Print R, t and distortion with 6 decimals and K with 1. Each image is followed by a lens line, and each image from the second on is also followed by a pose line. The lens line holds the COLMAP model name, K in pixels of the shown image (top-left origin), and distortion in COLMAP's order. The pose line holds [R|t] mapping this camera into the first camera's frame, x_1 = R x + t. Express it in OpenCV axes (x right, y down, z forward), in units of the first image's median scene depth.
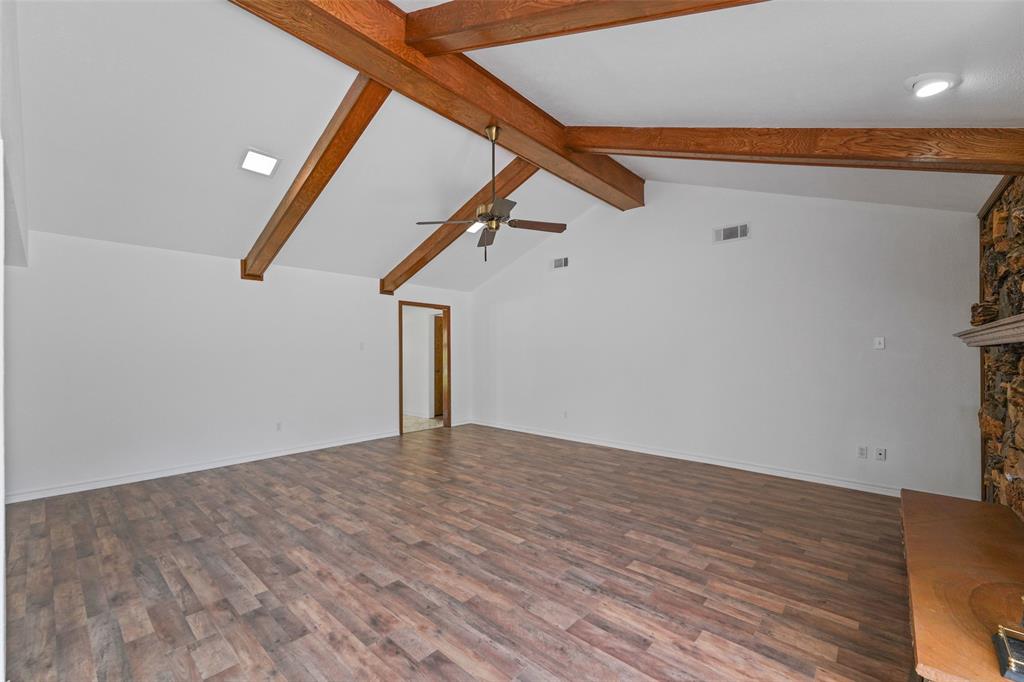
lens RADIAL K [[419.6, 0, 511.7], [0, 419.6, 356.2], [0, 0, 1]] dist [0.005622, -0.000139]
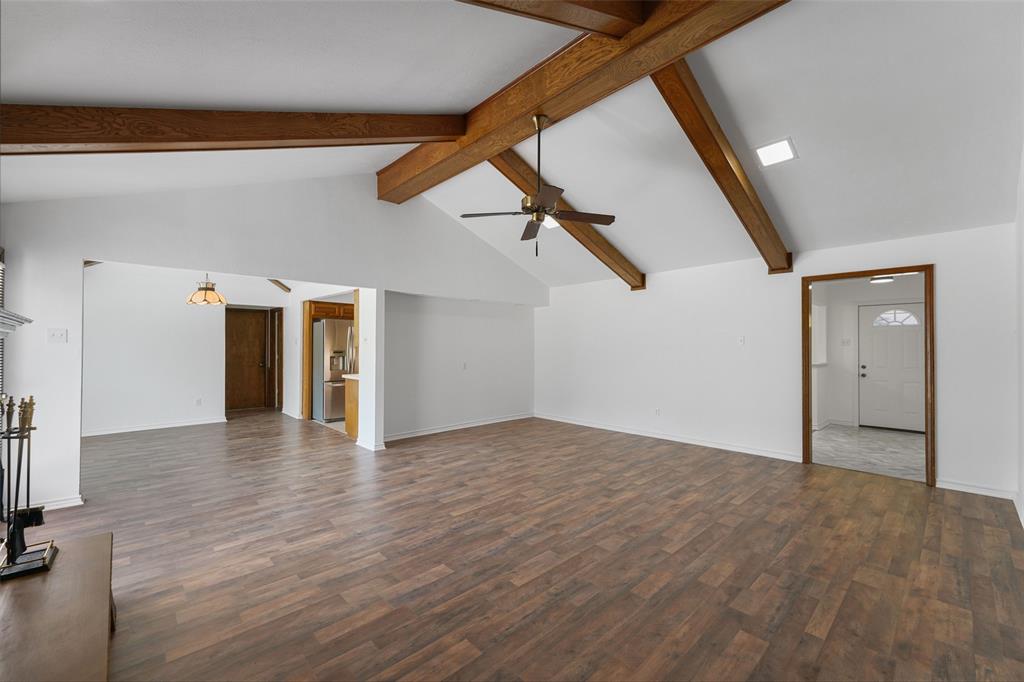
lens RADIAL K [[418.8, 0, 500.8], [0, 418.8, 344.4], [0, 0, 1]] dist [0.009250, -0.000112]
pose [[-0.100563, -0.004688, -0.994920, 0.941545], [-0.012493, 0.999916, -0.003449, -0.012642], [0.994852, 0.012083, -0.100613, 1.024227]]
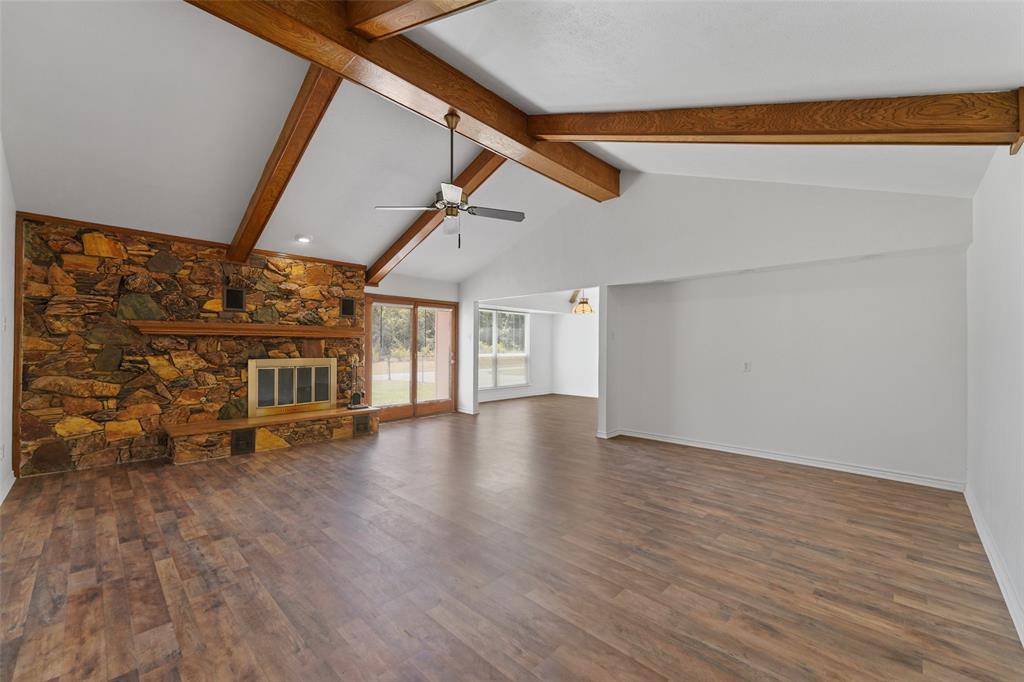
lens RADIAL K [[405.6, 0, 506.5], [0, 405.6, 346.1], [0, 0, 1]] dist [0.000820, 0.000242]
pose [[-0.998831, -0.002802, 0.048250, -0.229037], [-0.002456, 0.999971, 0.007229, 0.006281], [-0.048269, 0.007102, -0.998809, 2.002136]]
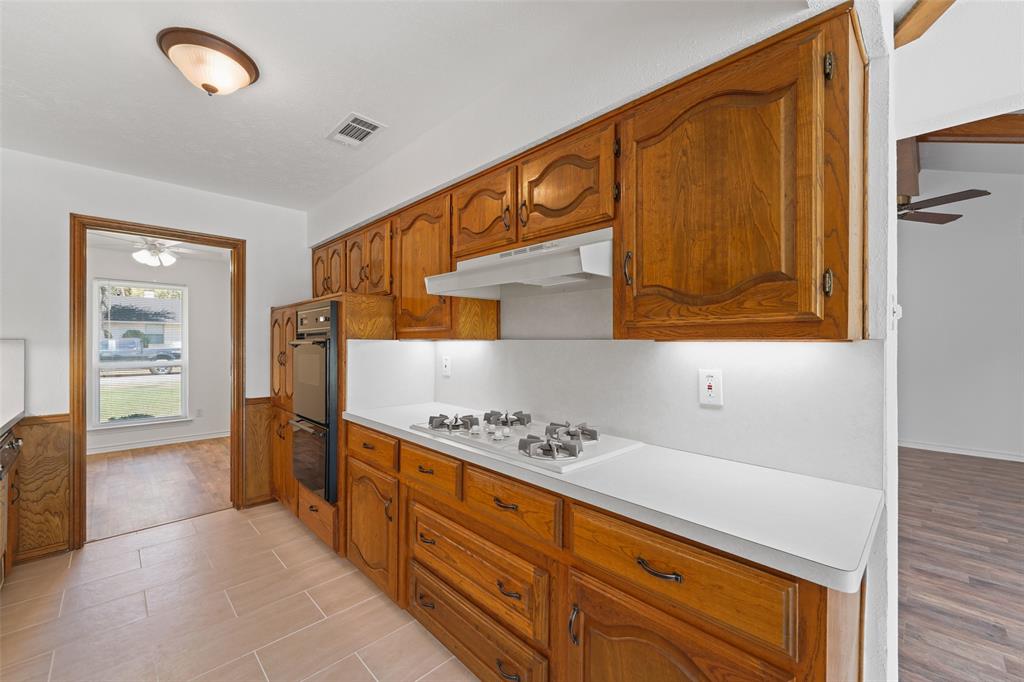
lens RADIAL K [[405.6, 0, 506.5], [0, 405.6, 346.1], [0, 0, 1]] dist [0.000820, 0.000242]
pose [[0.997089, 0.008944, -0.075715, -0.878259], [-0.009364, 0.999943, -0.005195, 0.006311], [0.075664, 0.005889, 0.997116, -0.021781]]
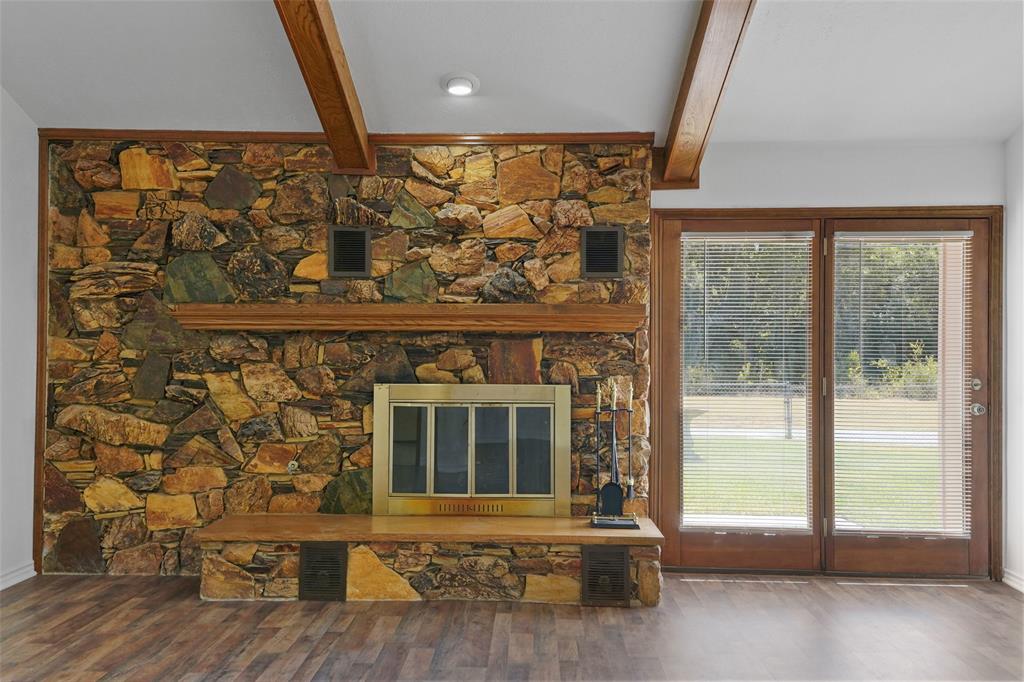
lens RADIAL K [[865.1, 0, 512.0], [0, 865.1, 341.0], [0, 0, 1]] dist [0.083800, -0.008998]
pose [[-0.637433, 0.008310, 0.770461, -0.443754], [0.000070, 0.999942, -0.010727, 0.013113], [-0.770506, -0.006784, -0.637397, 1.322410]]
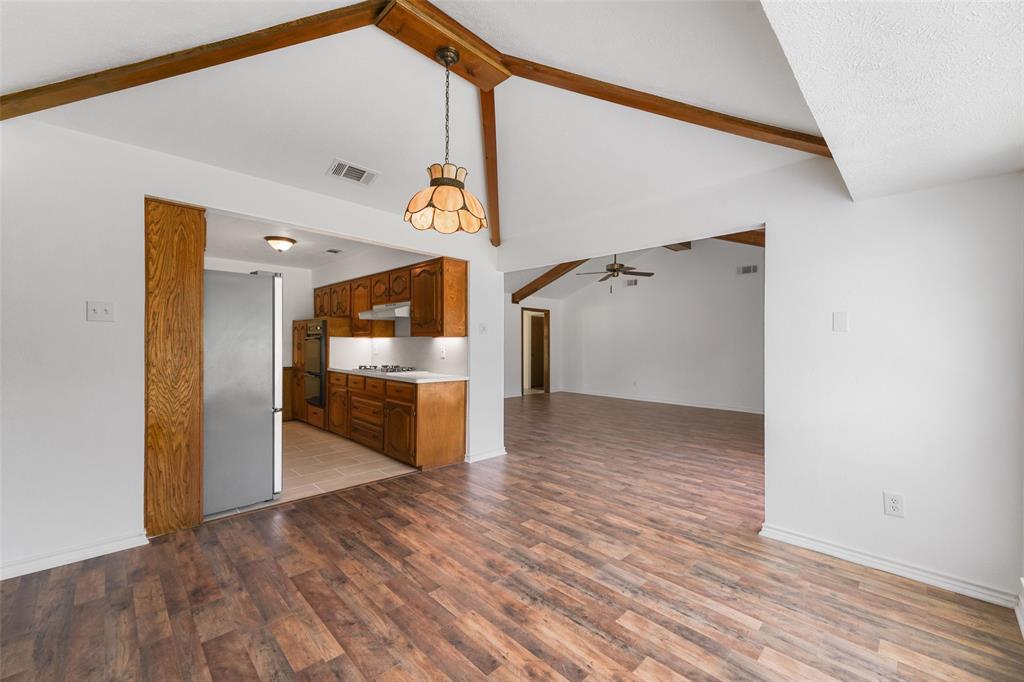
lens RADIAL K [[405.6, 0, 506.5], [0, 405.6, 346.1], [0, 0, 1]] dist [0.000820, 0.000242]
pose [[0.997409, 0.011156, -0.071065, -0.404510], [-0.011515, 0.999923, -0.004641, 0.029111], [0.071008, 0.005447, 0.997461, -0.876619]]
